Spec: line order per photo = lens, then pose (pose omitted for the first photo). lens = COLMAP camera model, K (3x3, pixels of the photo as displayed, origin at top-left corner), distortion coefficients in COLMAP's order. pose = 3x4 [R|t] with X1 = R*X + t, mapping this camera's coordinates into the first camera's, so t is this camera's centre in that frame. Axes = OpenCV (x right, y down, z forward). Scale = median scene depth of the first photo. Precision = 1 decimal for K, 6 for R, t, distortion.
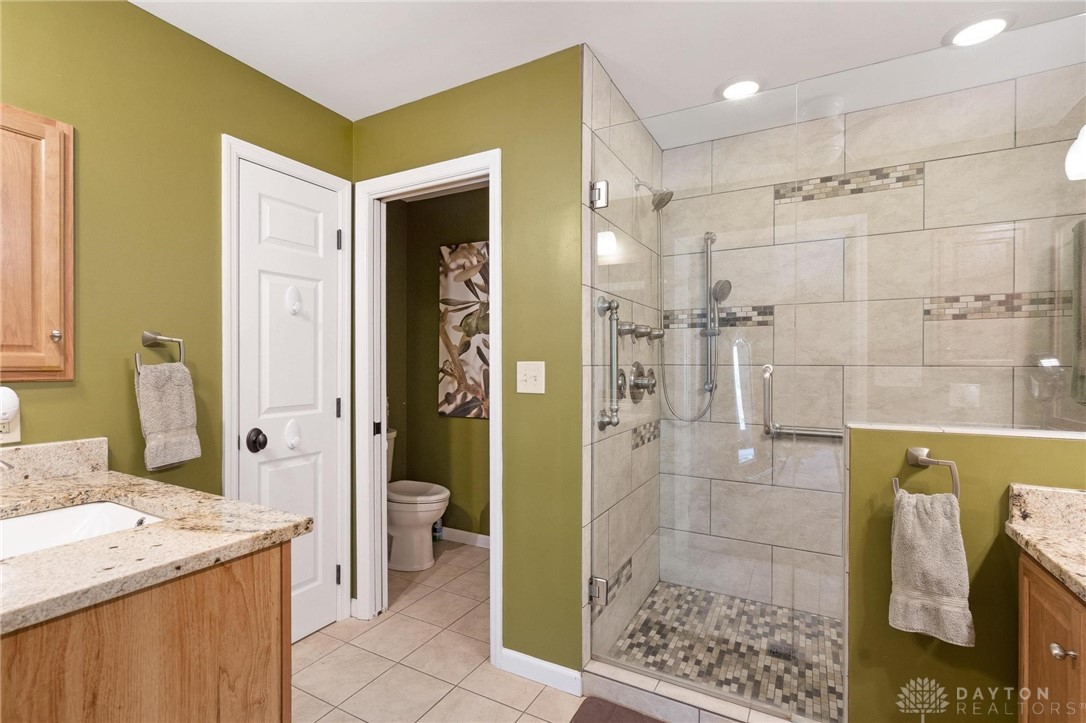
lens RADIAL K [[500.4, 0, 543.0], [0, 500.4, 361.5], [0, 0, 1]] dist [0.002032, 0.000422]
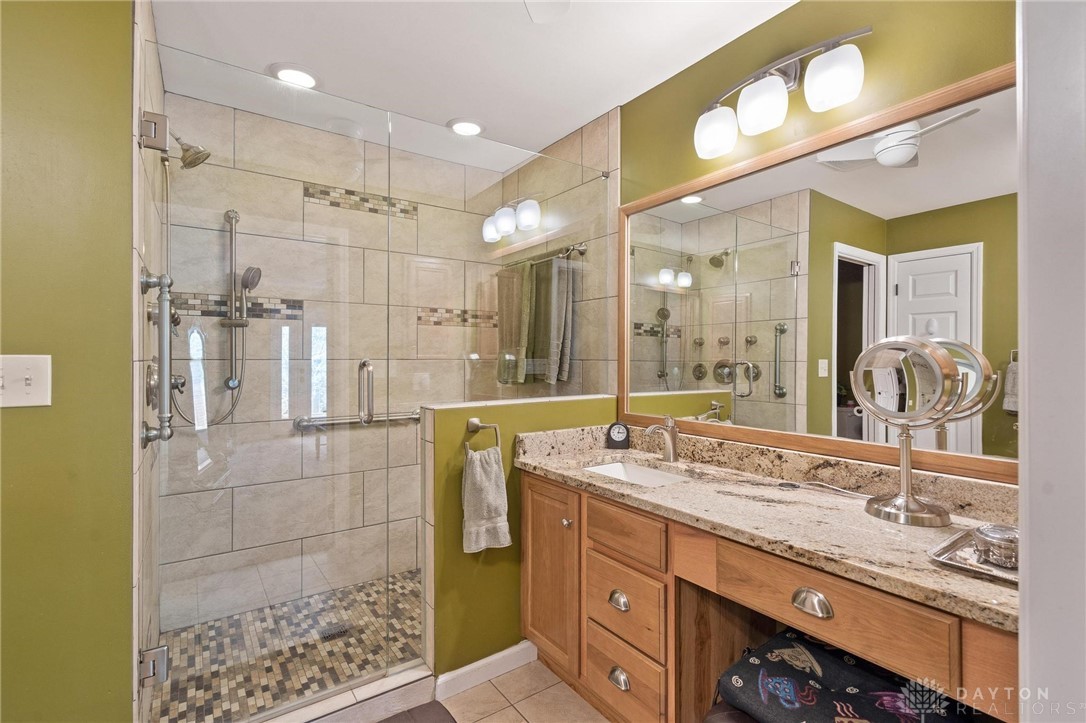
lens RADIAL K [[497.0, 0, 542.2], [0, 497.0, 350.9], [0, 0, 1]] dist [-0.000499, 0.000402]
pose [[0.443601, 0.010414, 0.896164, -0.254678], [-0.002242, 0.999942, -0.010510, -0.000165], [-0.896221, 0.002653, 0.443599, 0.138933]]
